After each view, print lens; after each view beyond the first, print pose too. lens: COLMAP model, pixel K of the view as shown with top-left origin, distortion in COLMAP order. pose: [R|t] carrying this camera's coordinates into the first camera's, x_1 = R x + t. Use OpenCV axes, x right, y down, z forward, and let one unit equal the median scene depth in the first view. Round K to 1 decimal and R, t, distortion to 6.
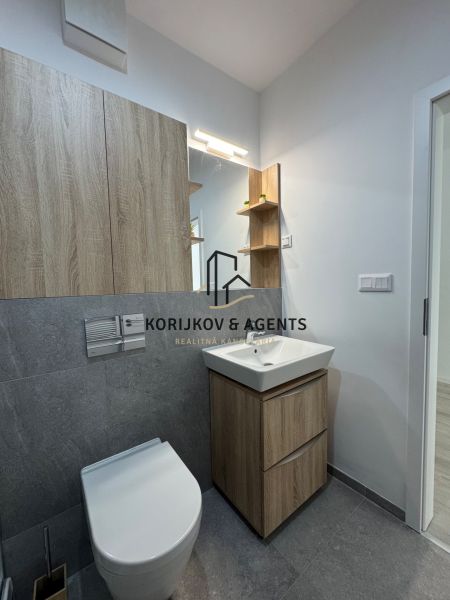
lens RADIAL K [[239.0, 0, 226.2], [0, 239.0, 298.6], [0, 0, 1]] dist [-0.002499, 0.000797]
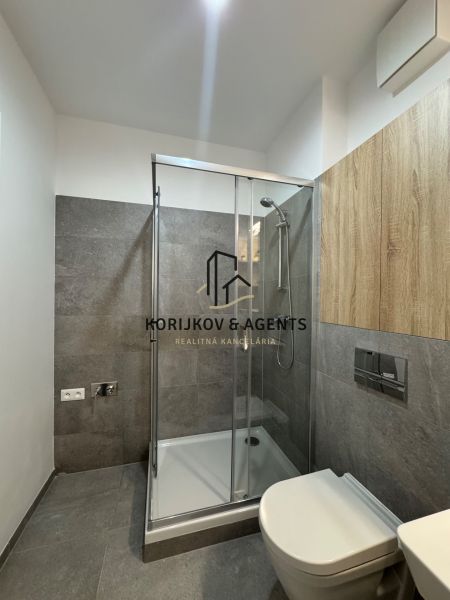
lens RADIAL K [[239.0, 0, 224.0], [0, 239.0, 298.4], [0, 0, 1]] dist [-0.002499, 0.000797]
pose [[-0.353621, 0.026375, -0.935017, 0.629899], [-0.054891, 0.997295, 0.048891, -0.153600], [0.933777, 0.068613, -0.351217, 0.708869]]
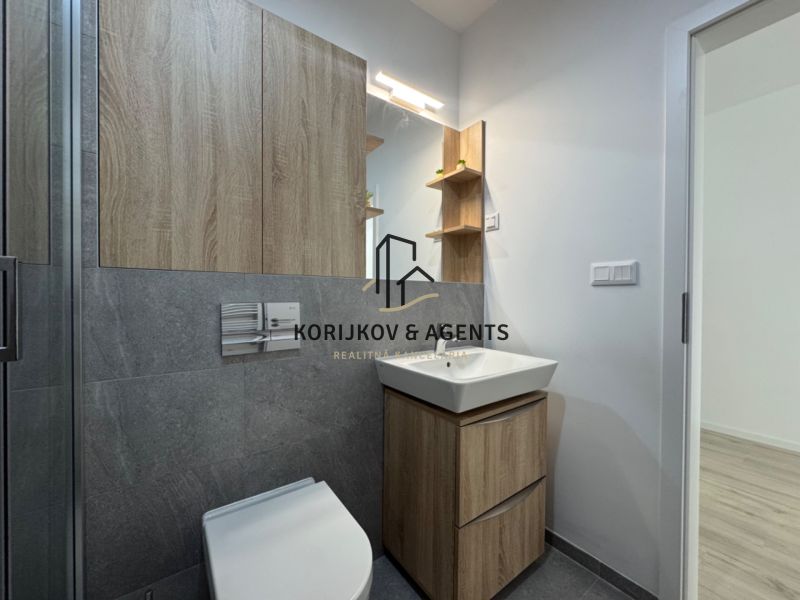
lens RADIAL K [[318.7, 0, 400.5], [0, 318.7, 299.3], [0, 0, 1]] dist [-0.002499, 0.000797]
pose [[0.999447, 0.032352, -0.007632, -0.028282], [-0.032696, 0.998197, -0.050336, 0.093337], [0.005990, 0.050558, 0.998703, 0.018120]]
